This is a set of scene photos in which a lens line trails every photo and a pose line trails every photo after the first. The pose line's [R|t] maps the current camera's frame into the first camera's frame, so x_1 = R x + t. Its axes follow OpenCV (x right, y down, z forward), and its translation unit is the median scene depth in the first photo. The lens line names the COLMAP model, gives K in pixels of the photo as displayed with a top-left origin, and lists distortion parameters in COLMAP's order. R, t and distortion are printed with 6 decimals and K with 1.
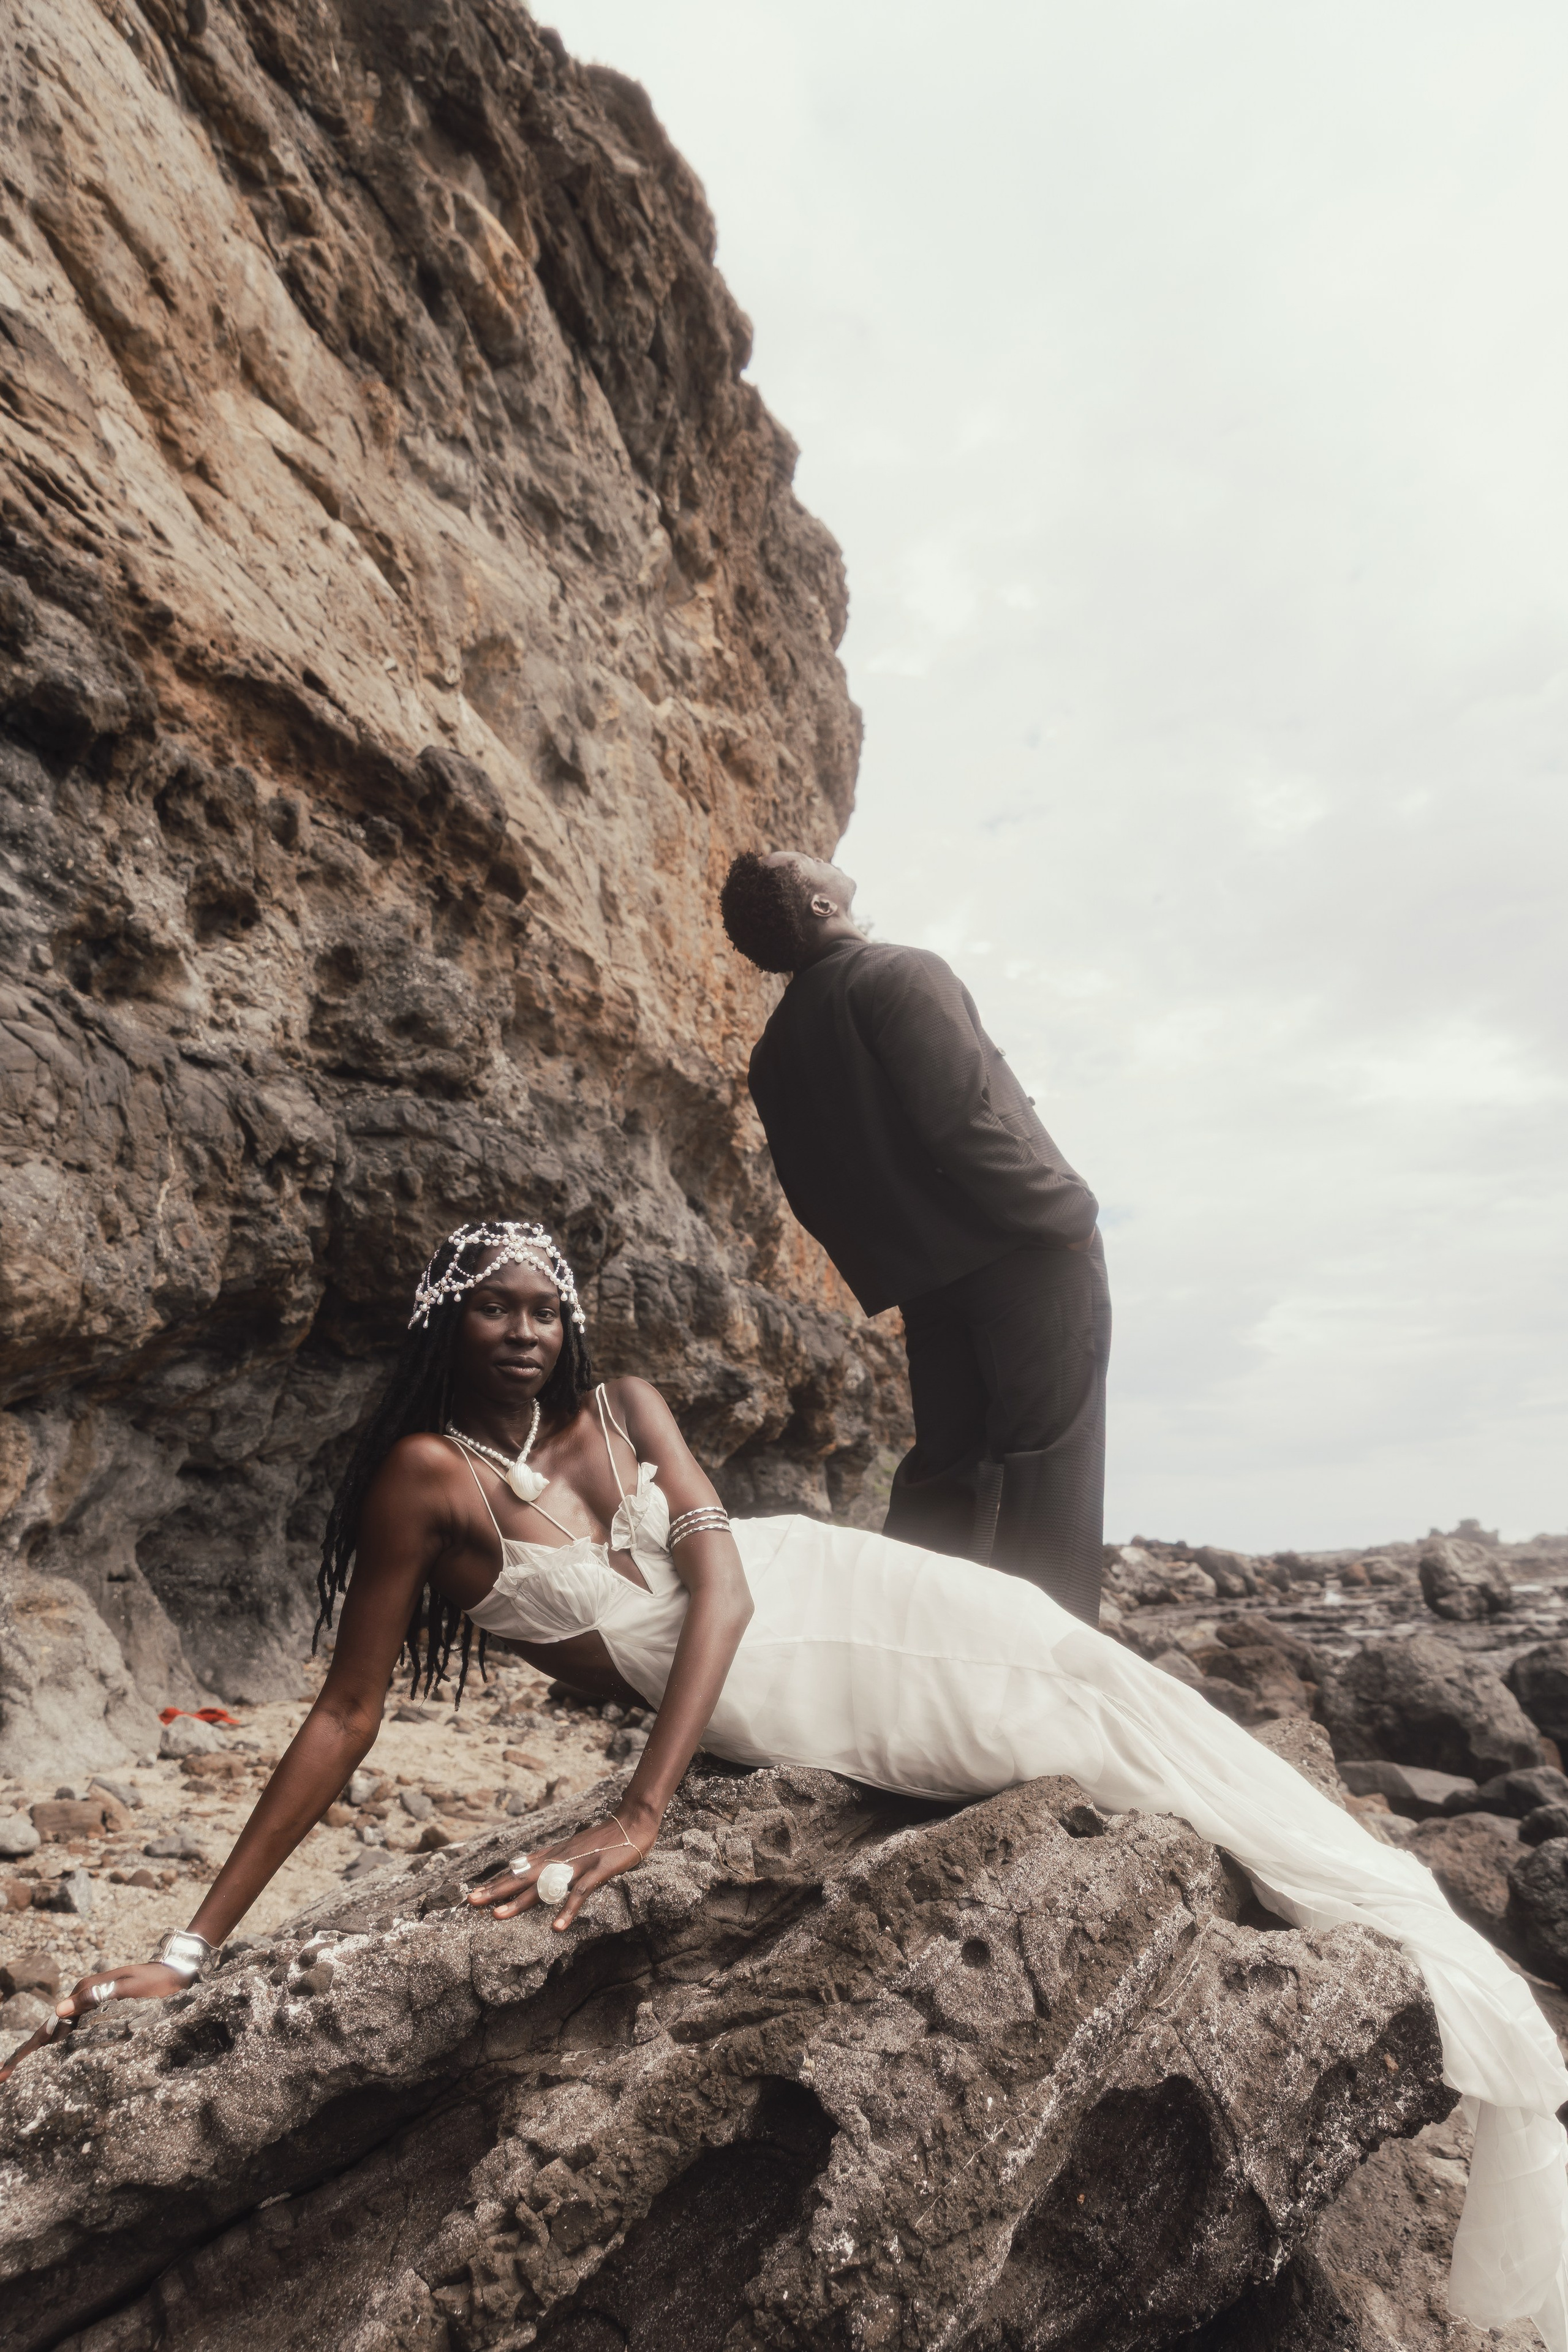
lens RADIAL K [[1519.1, 0, 786.9], [0, 1519.1, 1196.3], [0, 0, 1]] dist [0.008665, 0.005869]
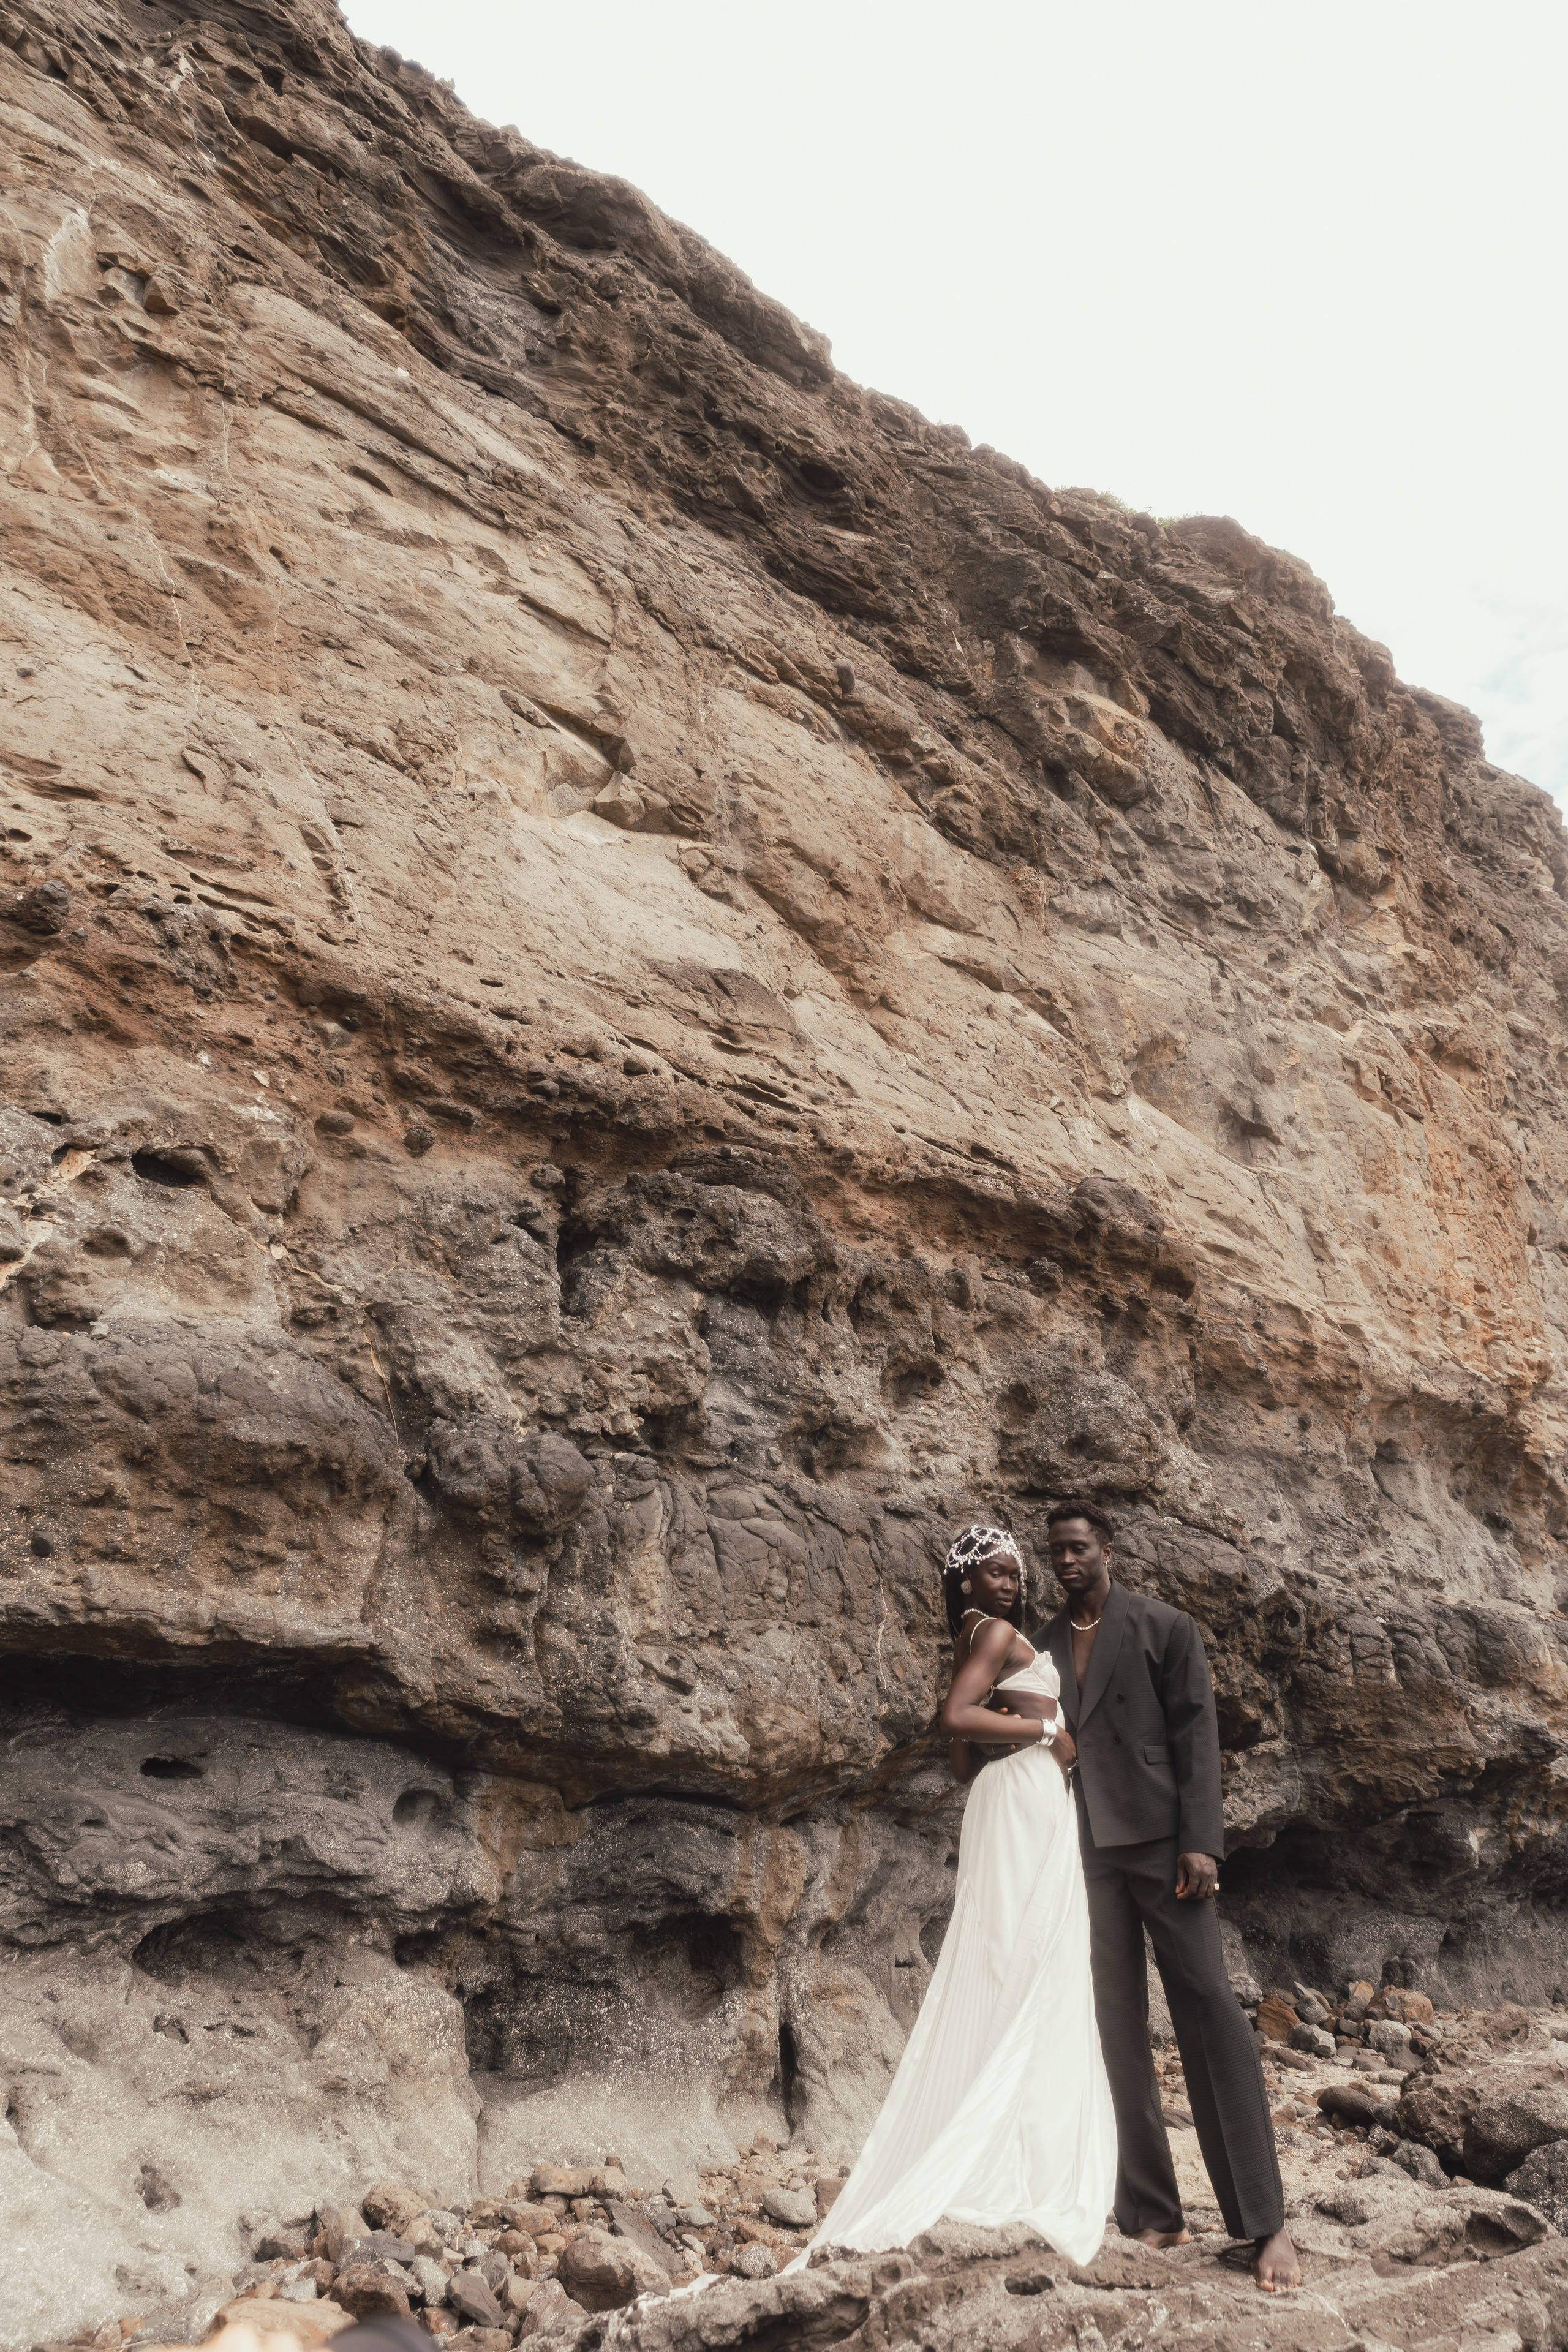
lens RADIAL K [[1519.1, 0, 786.9], [0, 1519.1, 1196.3], [0, 0, 1]] dist [0.008665, 0.005869]
pose [[0.858799, -0.198849, -0.472148, 0.089433], [0.099359, 0.968749, -0.227272, -0.036694], [0.502586, 0.148269, 0.851718, -0.069849]]
